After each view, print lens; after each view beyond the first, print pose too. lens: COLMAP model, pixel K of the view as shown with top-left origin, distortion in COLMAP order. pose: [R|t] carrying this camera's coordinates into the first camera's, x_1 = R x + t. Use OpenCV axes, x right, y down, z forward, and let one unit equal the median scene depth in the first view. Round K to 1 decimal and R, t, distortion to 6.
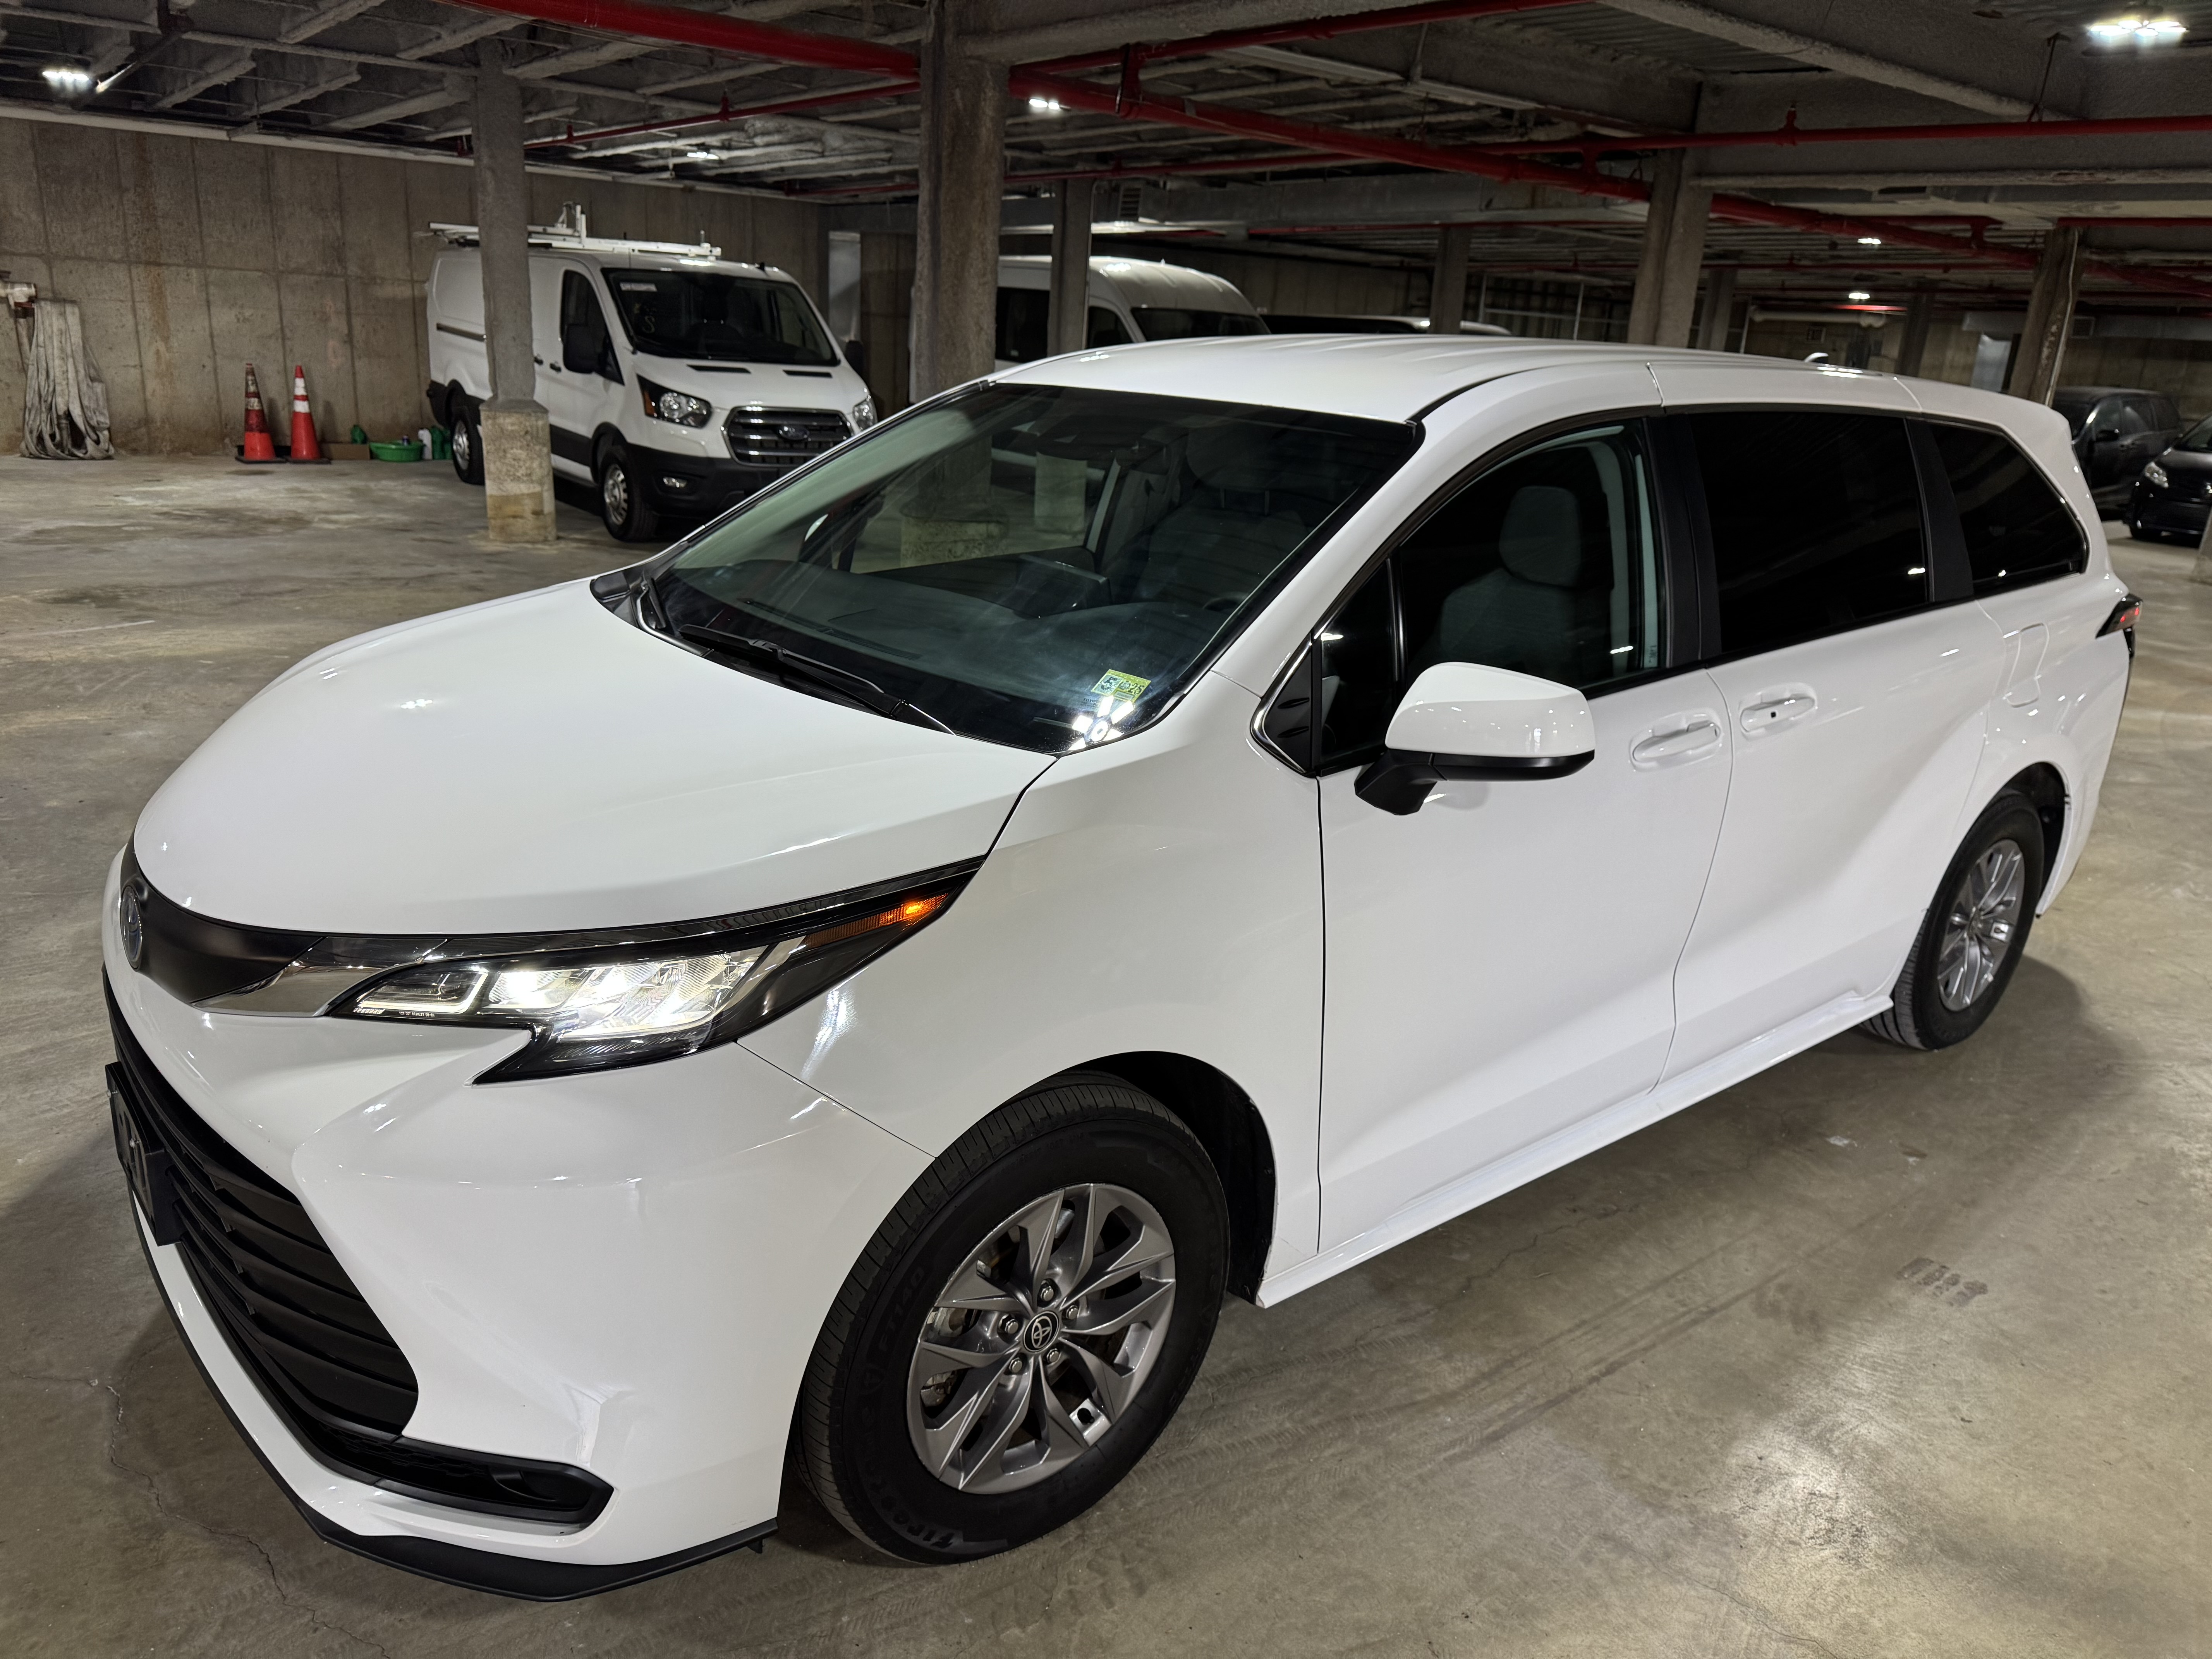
lens RADIAL K [[1637.4, 0, 1105.3], [0, 1637.4, 831.5], [0, 0, 1]] dist [-0.006331, 0.000719]
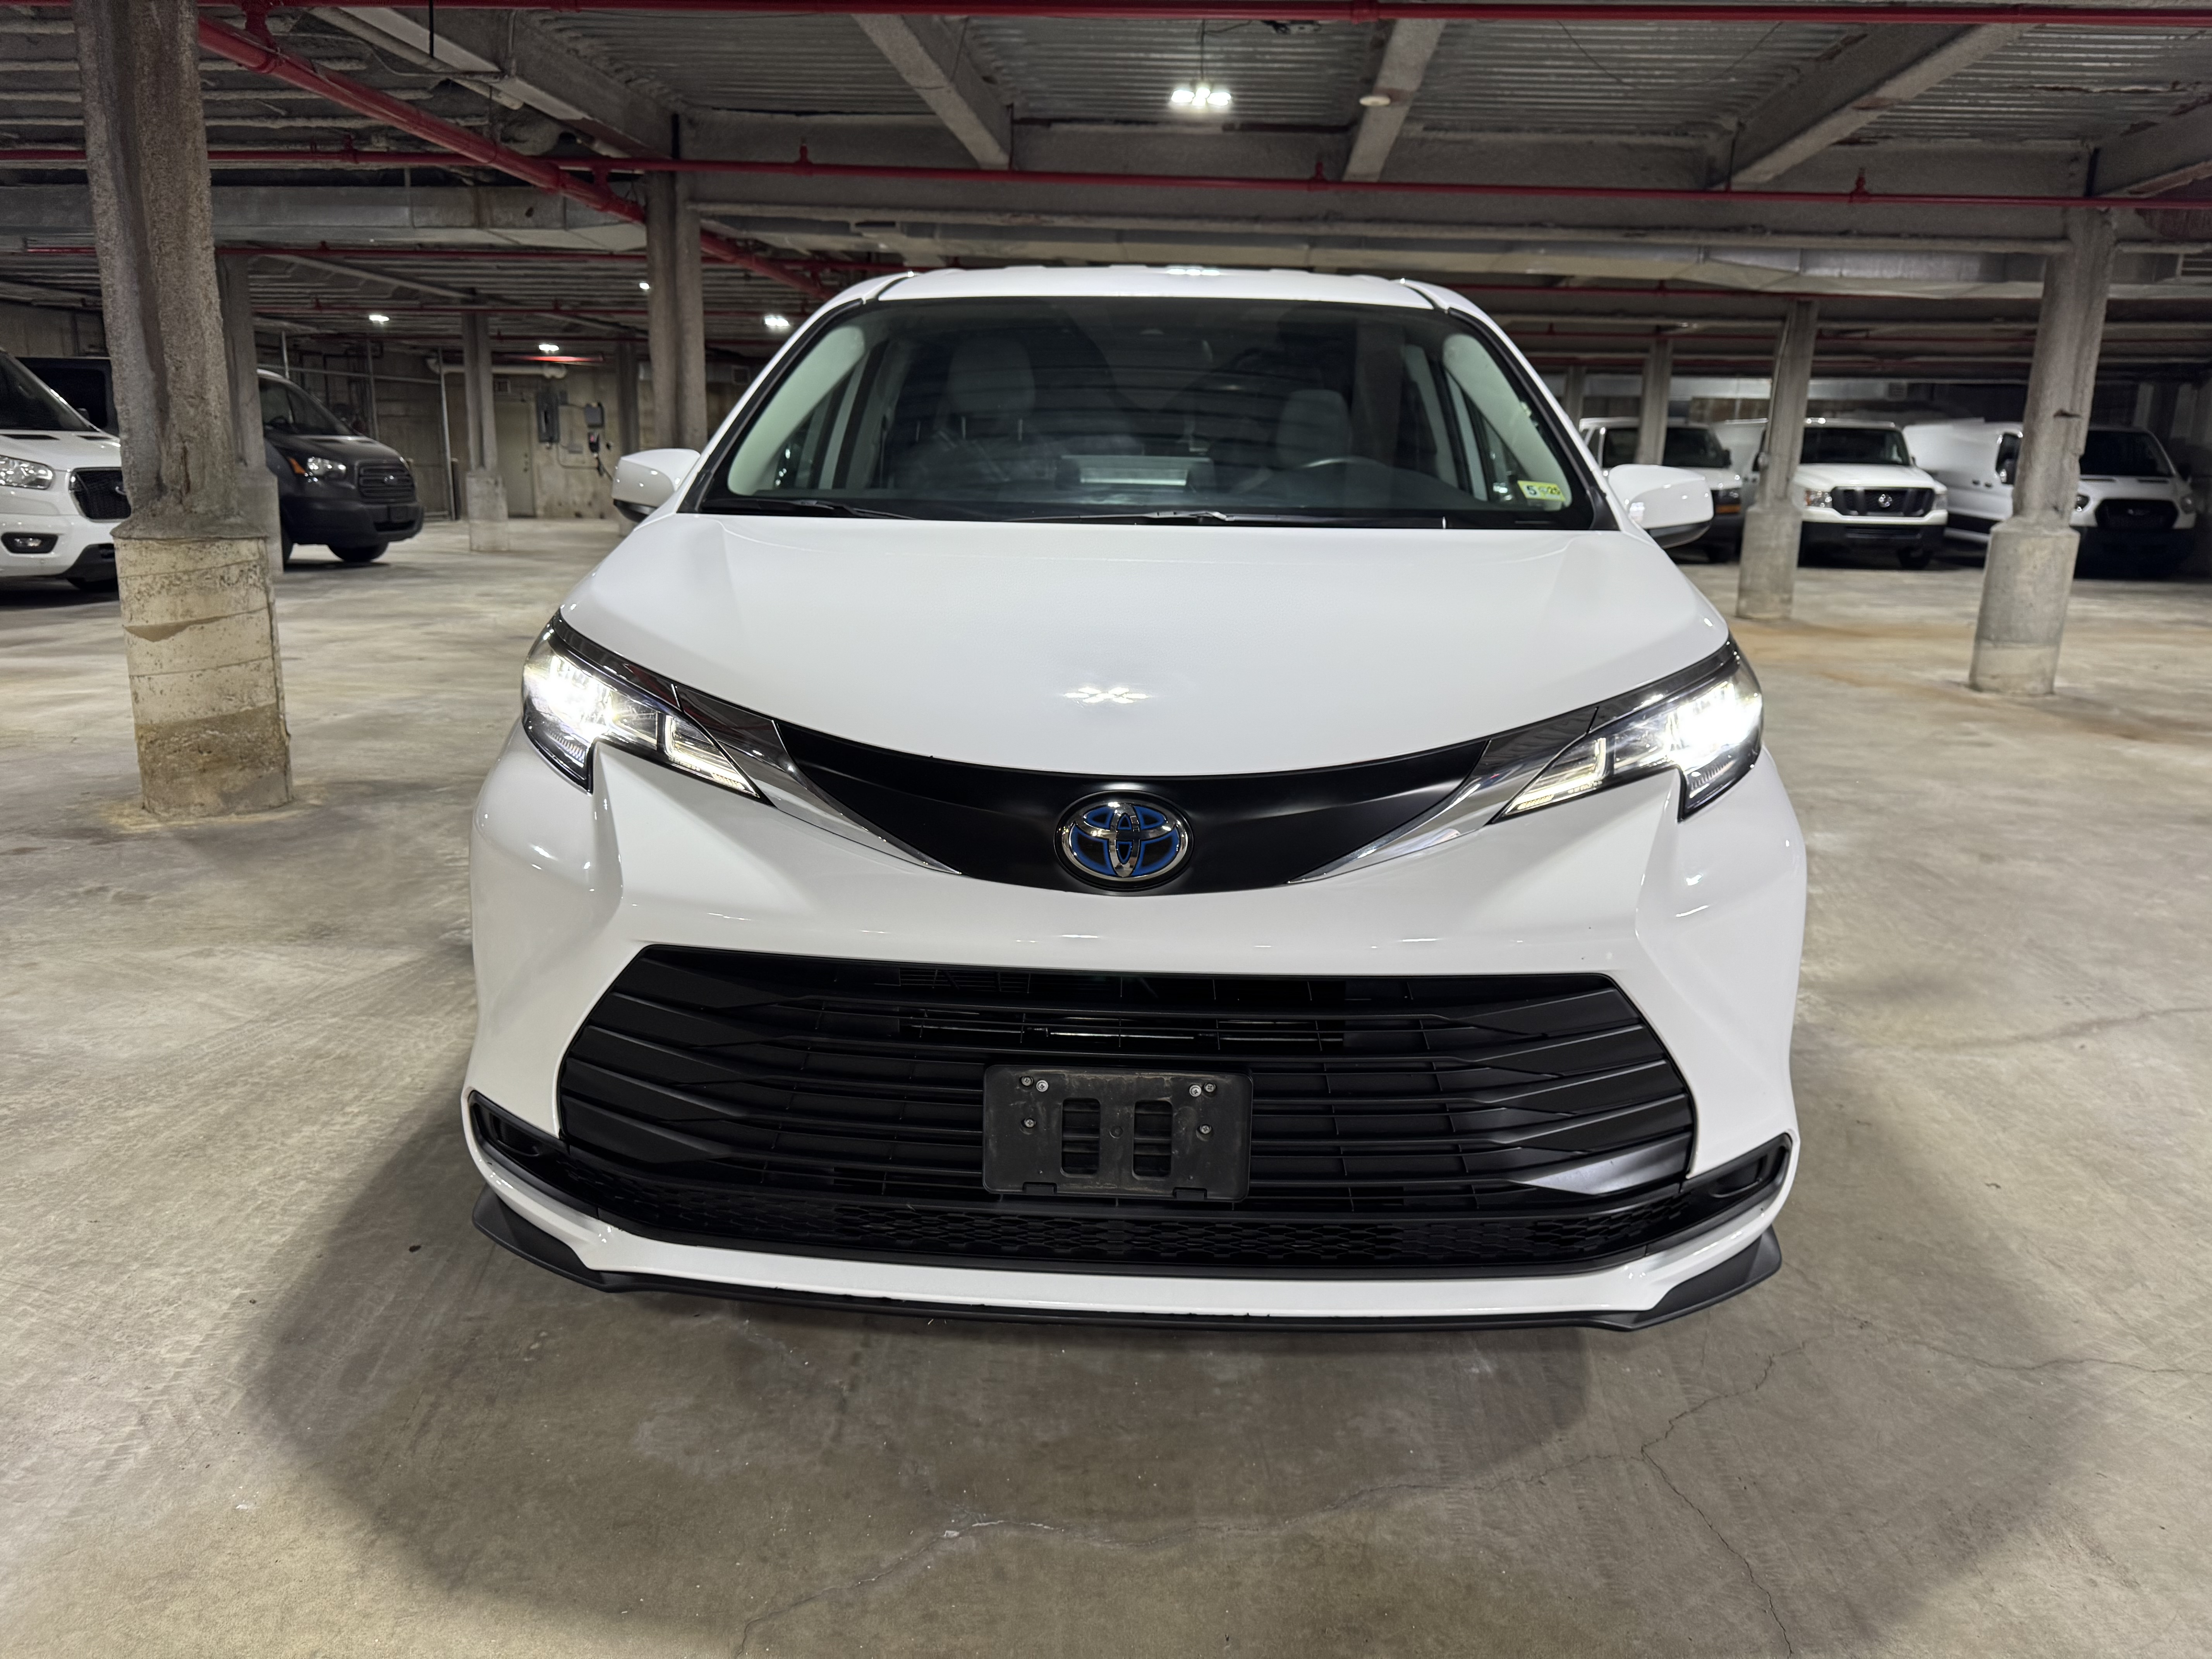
lens RADIAL K [[1637.4, 0, 1102.1], [0, 1637.4, 833.4], [0, 0, 1]] dist [-0.006331, 0.000719]
pose [[0.668729, -0.198705, 0.716462, -0.427287], [0.228212, 0.971967, 0.056560, 0.004296], [-0.707616, 0.125682, 0.695330, 0.159606]]
